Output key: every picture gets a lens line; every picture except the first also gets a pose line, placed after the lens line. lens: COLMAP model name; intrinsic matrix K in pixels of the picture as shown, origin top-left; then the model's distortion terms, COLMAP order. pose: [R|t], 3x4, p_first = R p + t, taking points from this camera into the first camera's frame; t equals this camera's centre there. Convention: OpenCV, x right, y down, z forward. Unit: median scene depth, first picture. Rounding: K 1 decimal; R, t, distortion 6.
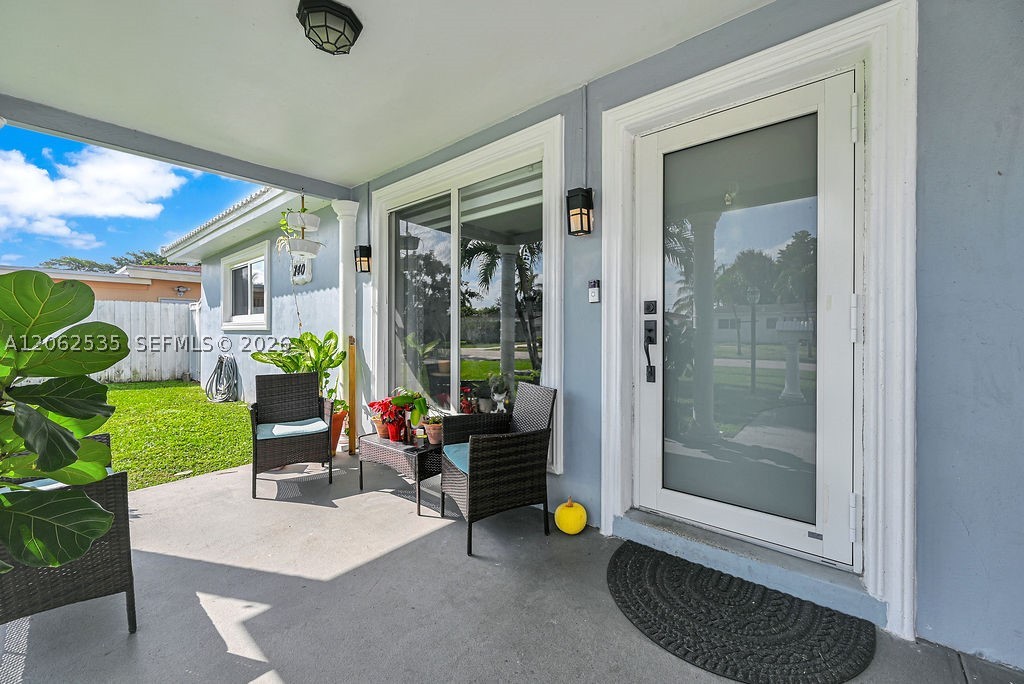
lens RADIAL K [[408.5, 0, 509.0], [0, 408.5, 333.7], [0, 0, 1]] dist [-0.000648, 0.000347]
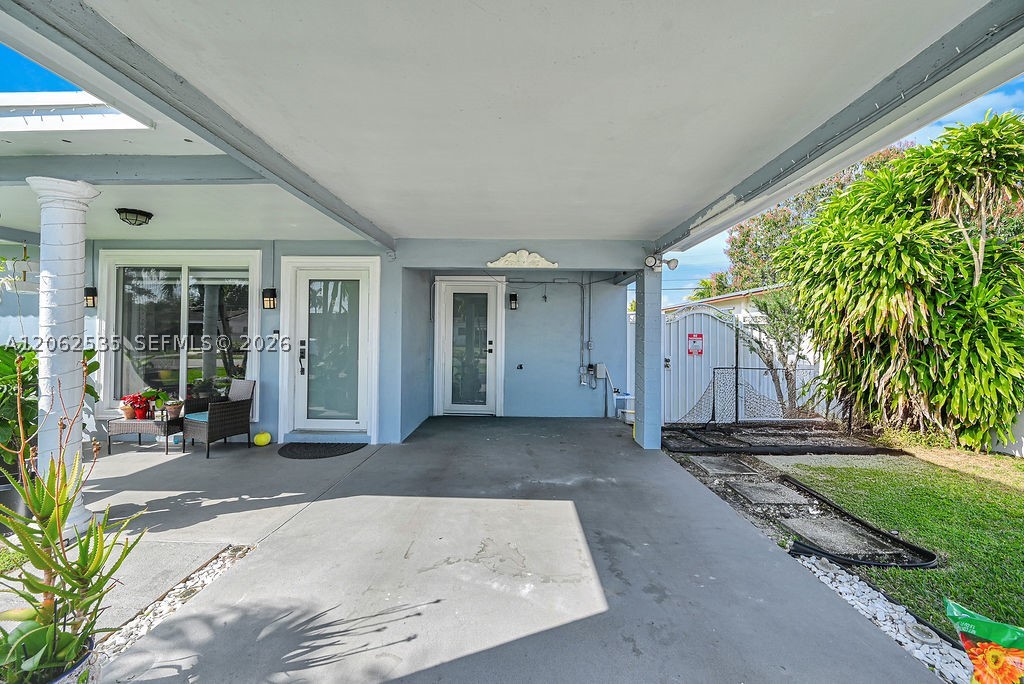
lens RADIAL K [[408.5, 0, 509.0], [0, 408.5, 333.7], [0, 0, 1]] dist [-0.000648, 0.000347]
pose [[0.783930, 0.013160, 0.620709, -0.178797], [-0.005365, 0.999882, -0.014422, -0.087707], [-0.620826, 0.007976, 0.783908, -1.538189]]
